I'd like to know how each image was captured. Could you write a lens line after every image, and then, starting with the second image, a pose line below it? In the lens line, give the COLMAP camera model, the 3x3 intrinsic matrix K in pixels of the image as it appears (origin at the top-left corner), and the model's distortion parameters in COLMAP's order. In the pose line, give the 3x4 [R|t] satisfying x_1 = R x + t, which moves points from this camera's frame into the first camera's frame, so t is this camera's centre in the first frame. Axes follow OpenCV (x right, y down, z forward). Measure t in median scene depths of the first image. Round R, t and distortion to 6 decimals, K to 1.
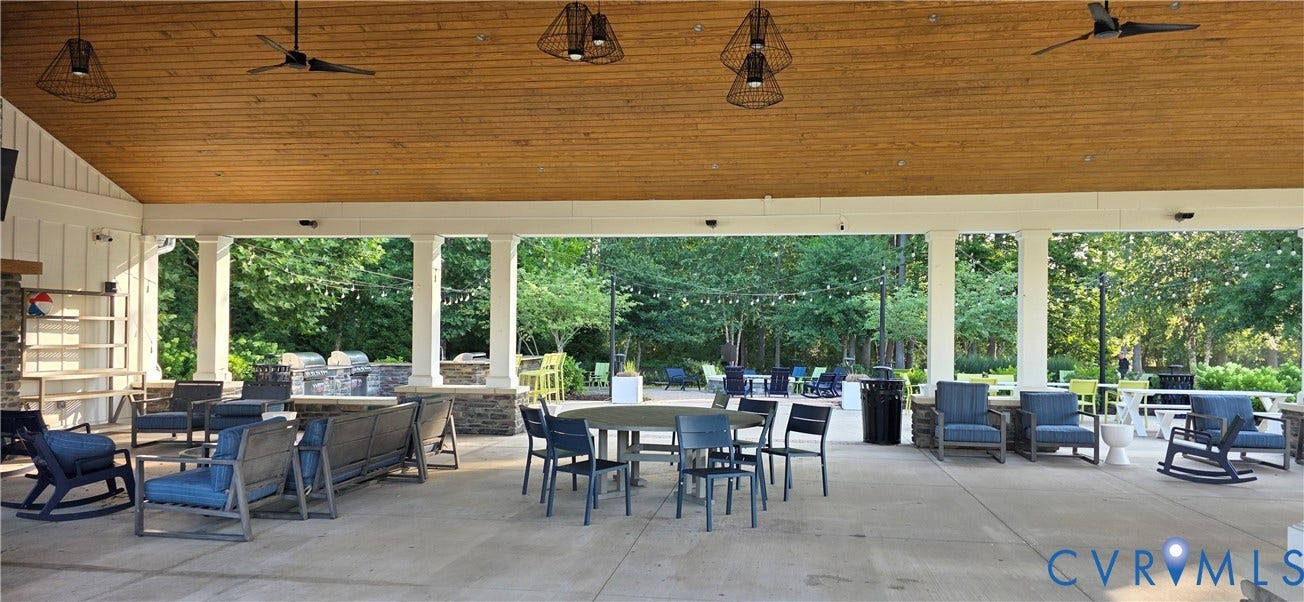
lens RADIAL K [[867.5, 0, 652.4], [0, 867.5, 318.8], [0, 0, 1]] dist [0.080286, -0.085530]
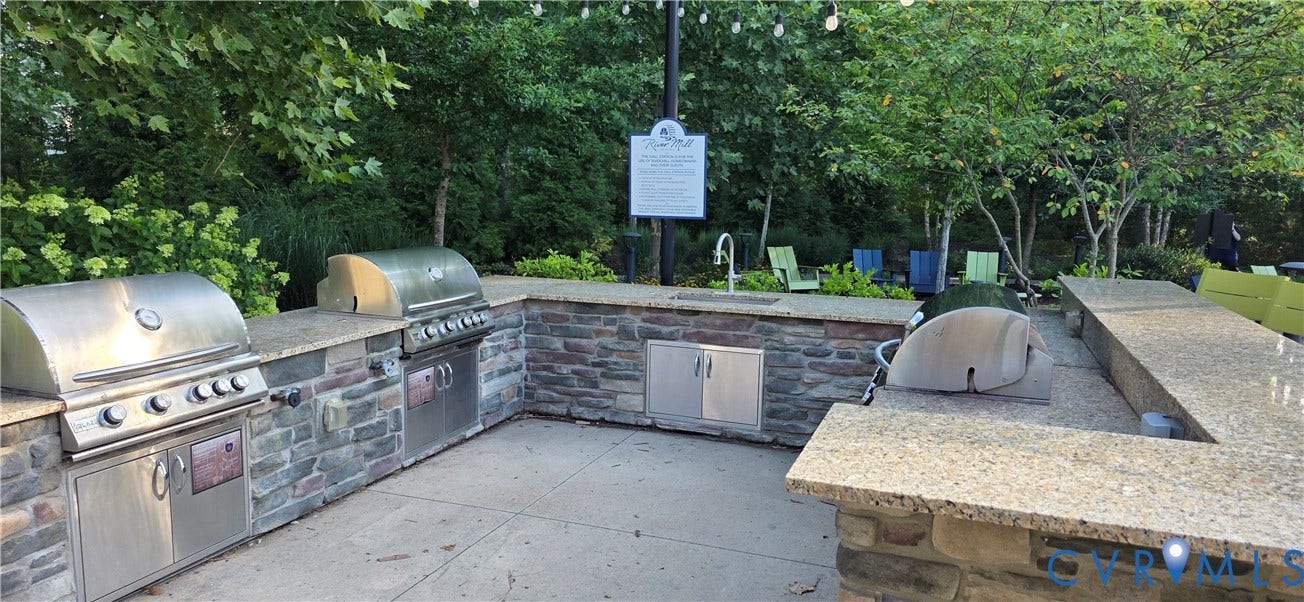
lens RADIAL K [[867.5, 0, 652.4], [0, 867.5, 318.8], [0, 0, 1]] dist [0.080286, -0.085530]
pose [[0.983229, 0.038305, -0.178308, -0.223058], [-0.008075, 0.985879, 0.167265, 0.012777], [0.182197, -0.163020, 0.969654, 0.741997]]
